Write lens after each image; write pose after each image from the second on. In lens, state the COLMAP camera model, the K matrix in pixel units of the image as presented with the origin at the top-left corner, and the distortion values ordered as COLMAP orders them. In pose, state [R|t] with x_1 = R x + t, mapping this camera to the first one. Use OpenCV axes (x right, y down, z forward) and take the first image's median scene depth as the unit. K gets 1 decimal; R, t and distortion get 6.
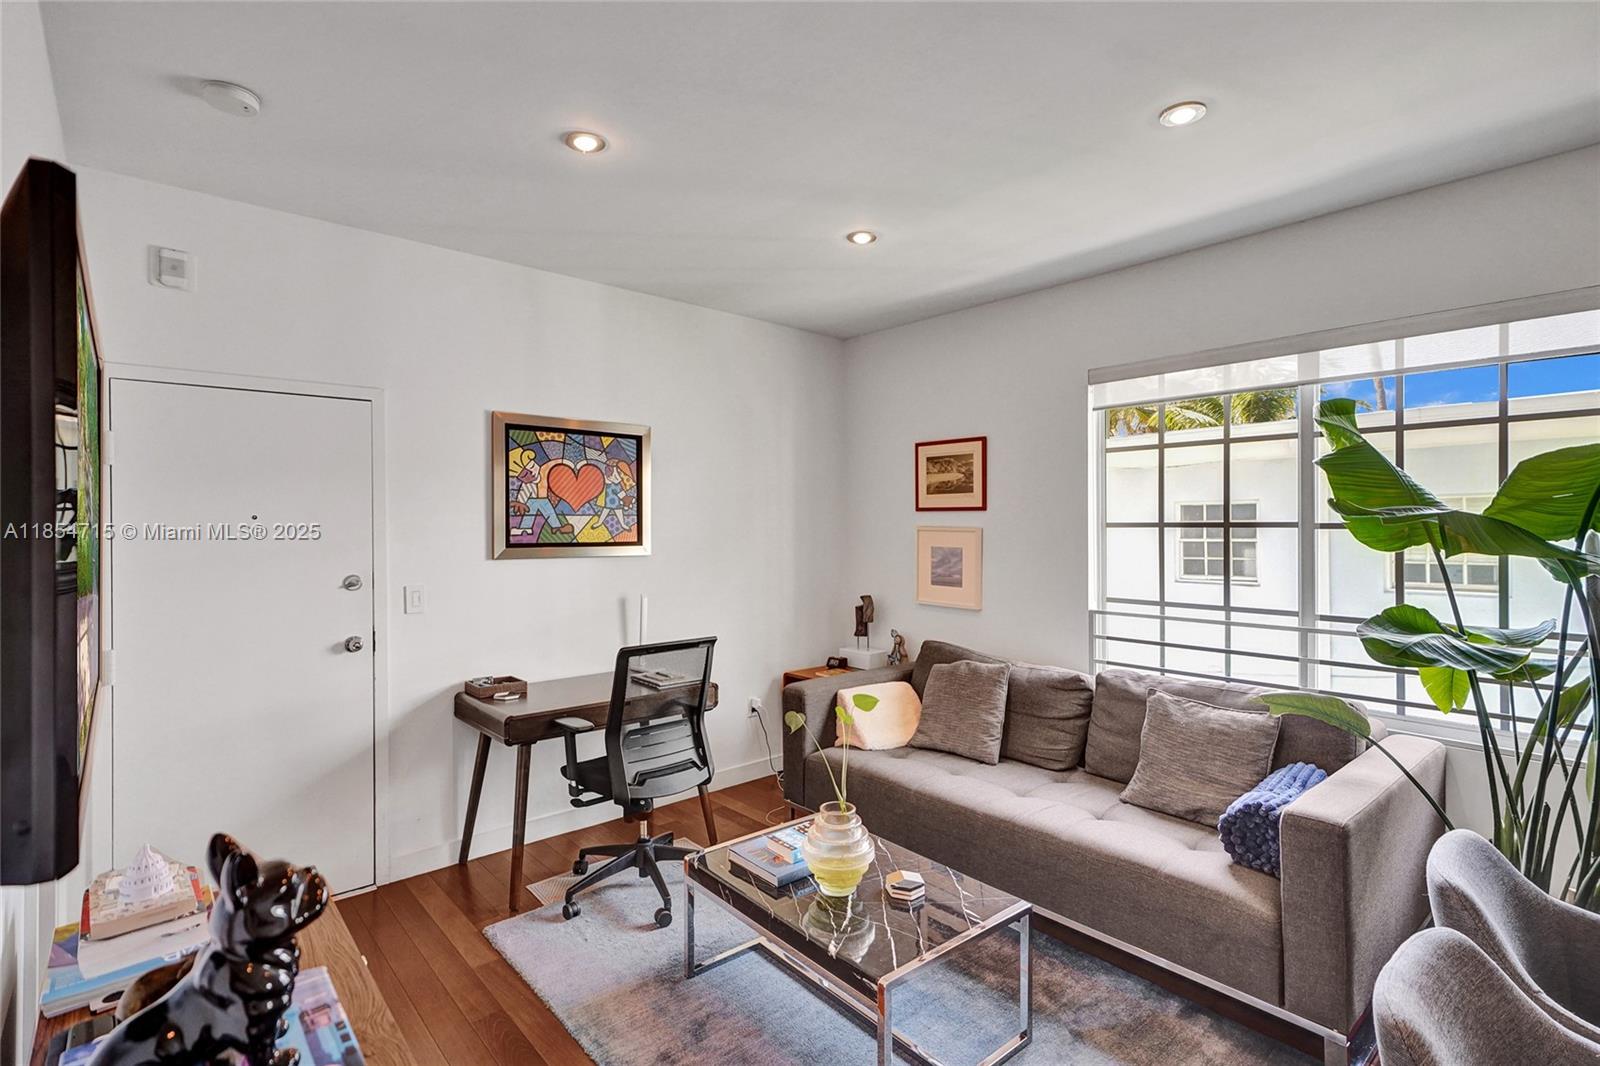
lens RADIAL K [[765.7, 0, 797.1], [0, 765.7, 527.3], [0, 0, 1]] dist [0.010910, 0.000214]
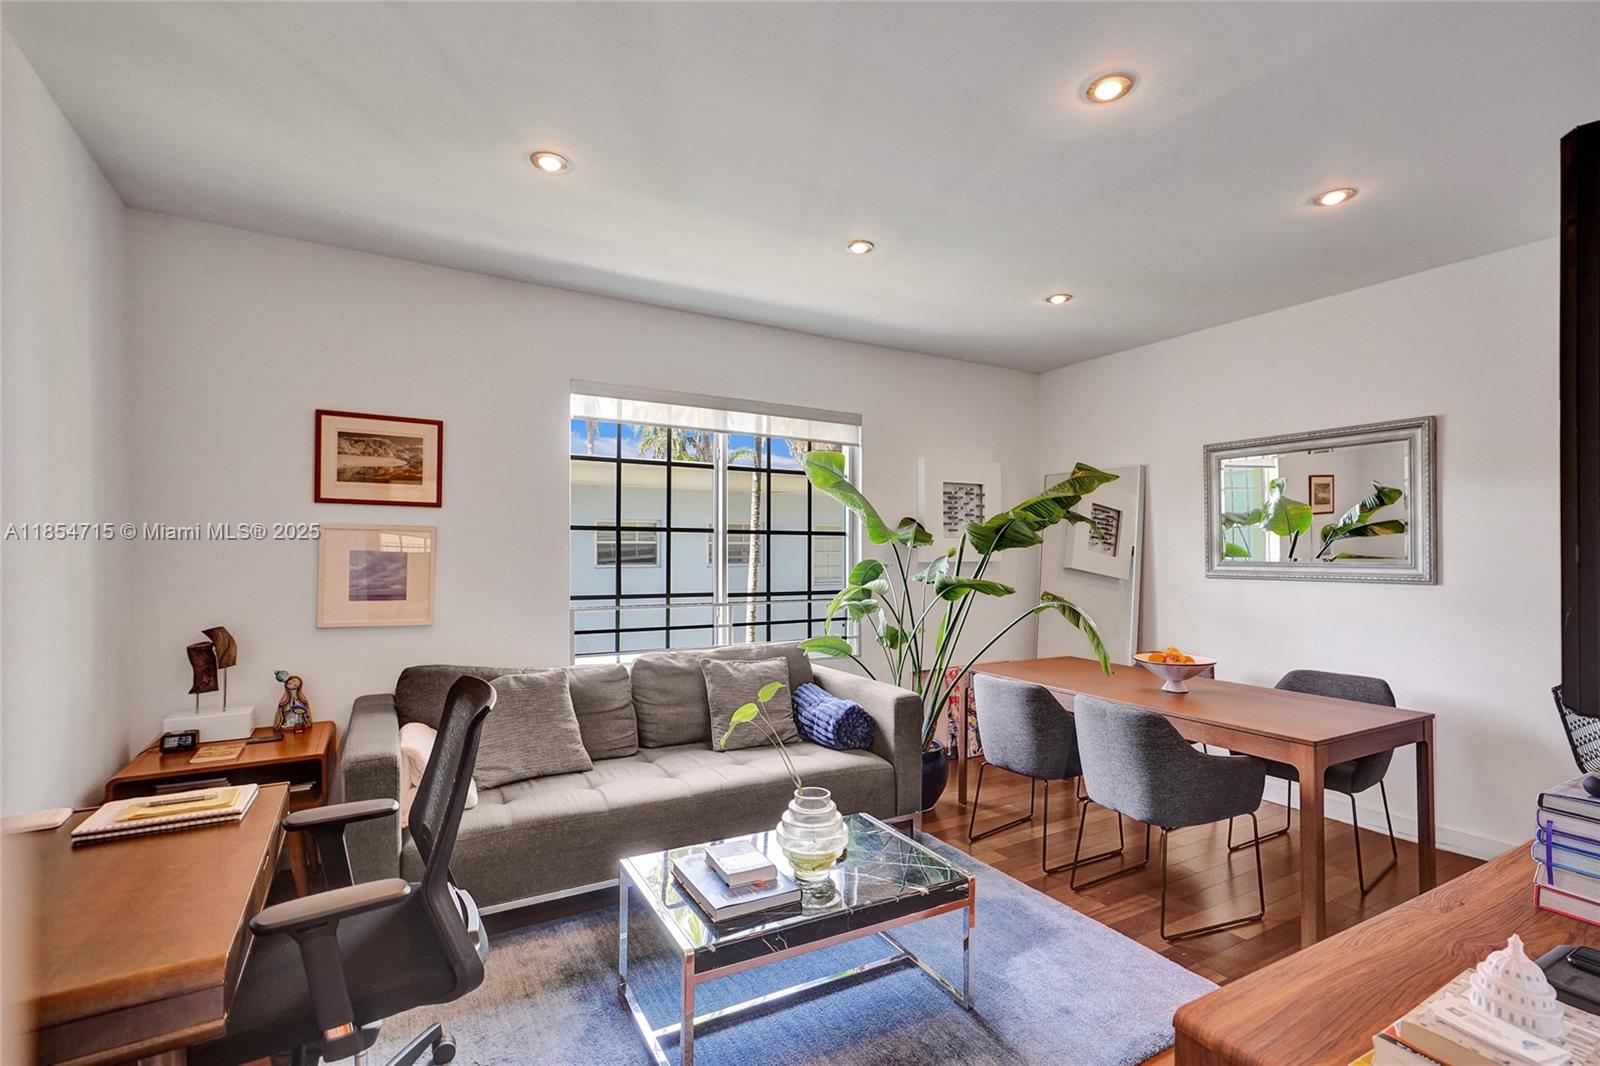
lens RADIAL K [[746.5, 0, 799.9], [0, 746.5, 542.5], [0, 0, 1]] dist [0.003917, 0.000284]
pose [[0.186835, 0.014440, 0.982285, -0.589598], [-0.004113, 0.999895, -0.013917, 0.032482], [-0.982383, -0.001440, 0.186875, 0.531403]]
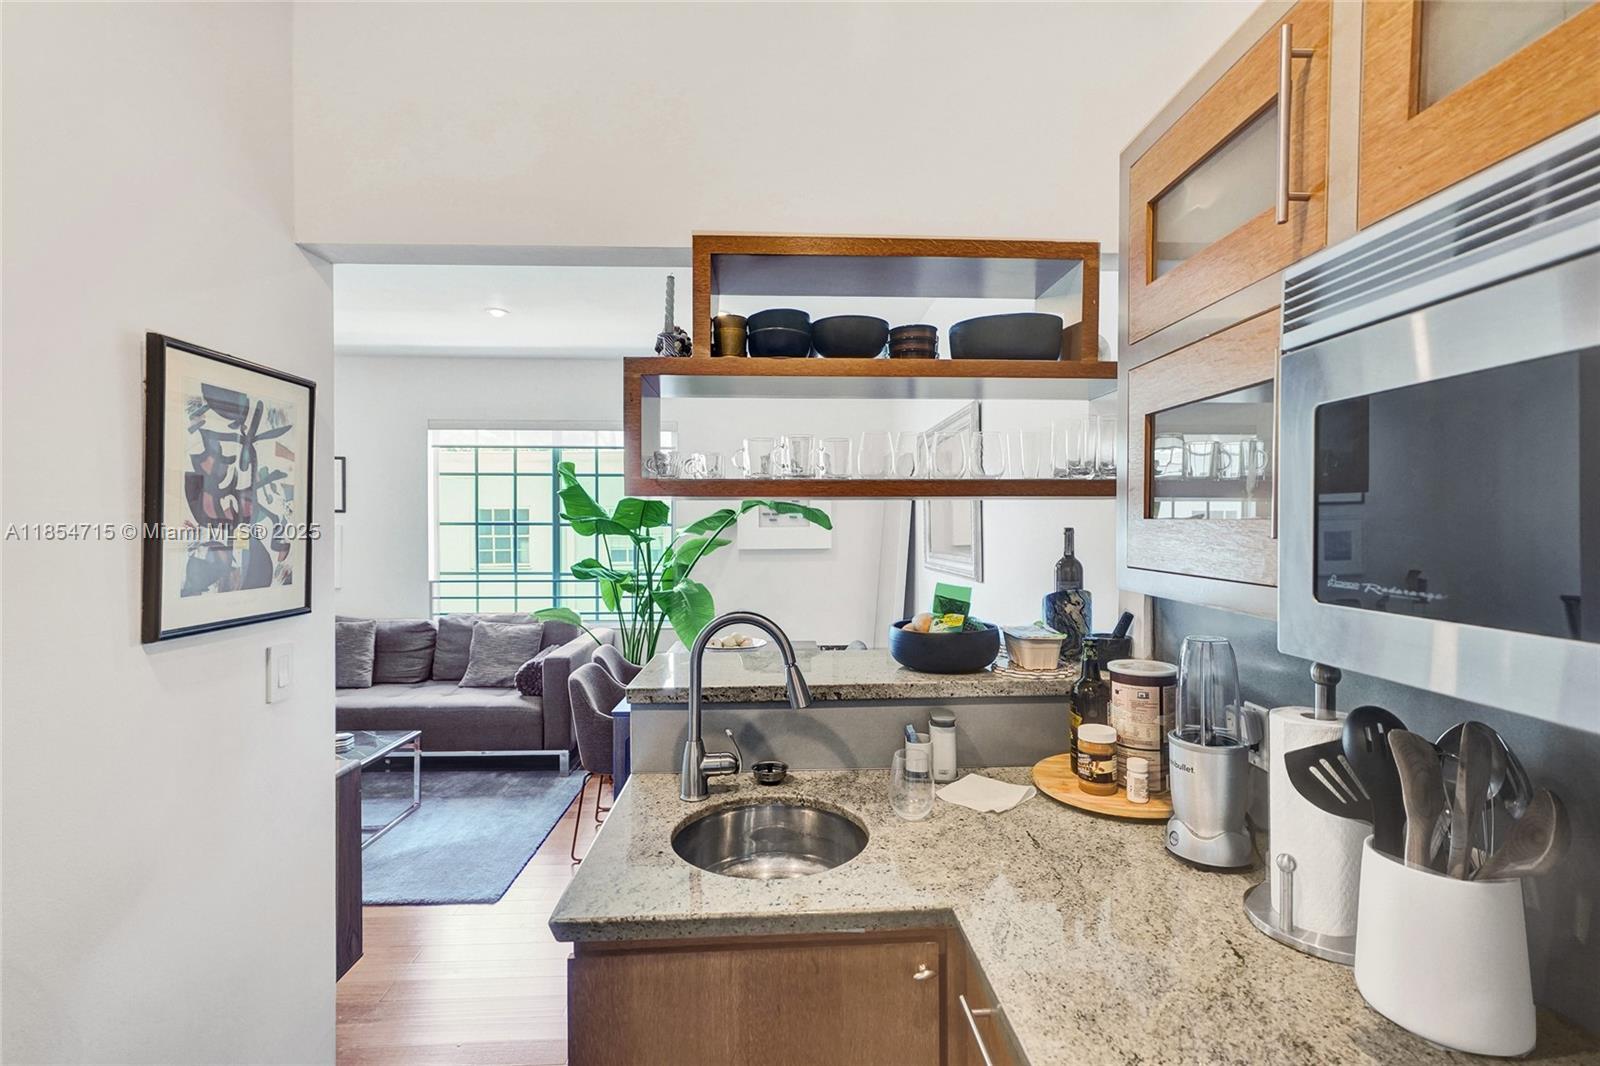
lens RADIAL K [[728.8, 0, 800.0], [0, 728.8, 533.0], [0, 0, 1]] dist [-0.003222, -0.000121]
pose [[0.624322, -0.005705, 0.781146, -0.291385], [-0.000581, 0.999970, 0.007768, 0.003878], [-0.781167, -0.005303, 0.624300, -0.472197]]
